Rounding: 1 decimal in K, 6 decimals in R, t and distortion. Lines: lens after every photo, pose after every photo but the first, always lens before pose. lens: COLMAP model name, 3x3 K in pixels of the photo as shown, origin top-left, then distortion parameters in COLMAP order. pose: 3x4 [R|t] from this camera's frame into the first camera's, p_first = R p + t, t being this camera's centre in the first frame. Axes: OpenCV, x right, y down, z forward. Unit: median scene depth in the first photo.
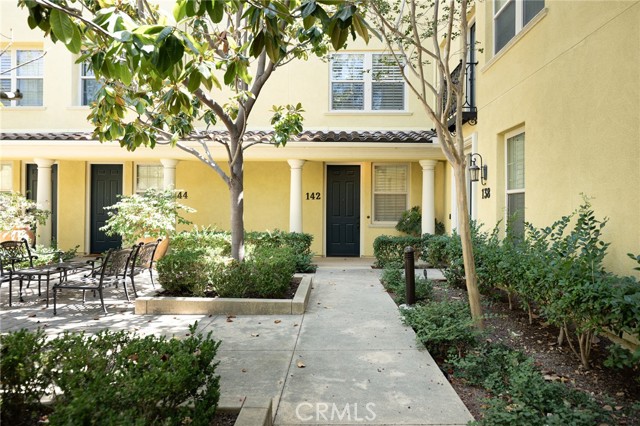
lens RADIAL K [[426.8, 0, 320.7], [0, 426.8, 210.0], [0, 0, 1]] dist [-0.000871, -0.000033]
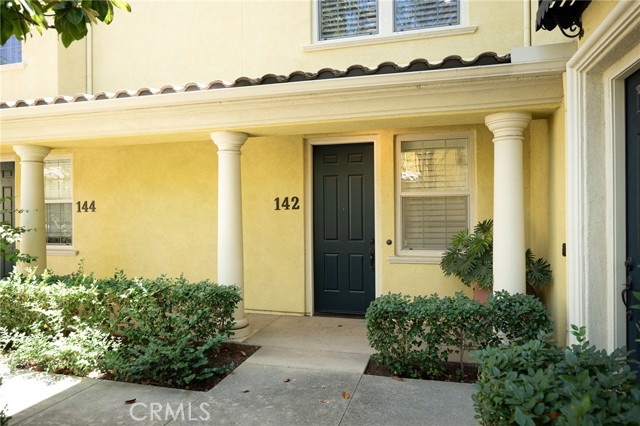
lens RADIAL K [[426.8, 0, 319.8], [0, 426.8, 215.8], [0, 0, 1]] dist [-0.000871, -0.000033]
pose [[0.972756, -0.014055, -0.231403, 0.149361], [0.014390, 0.999896, -0.000240, -0.016176], [0.231383, -0.003097, 0.972858, 0.482689]]
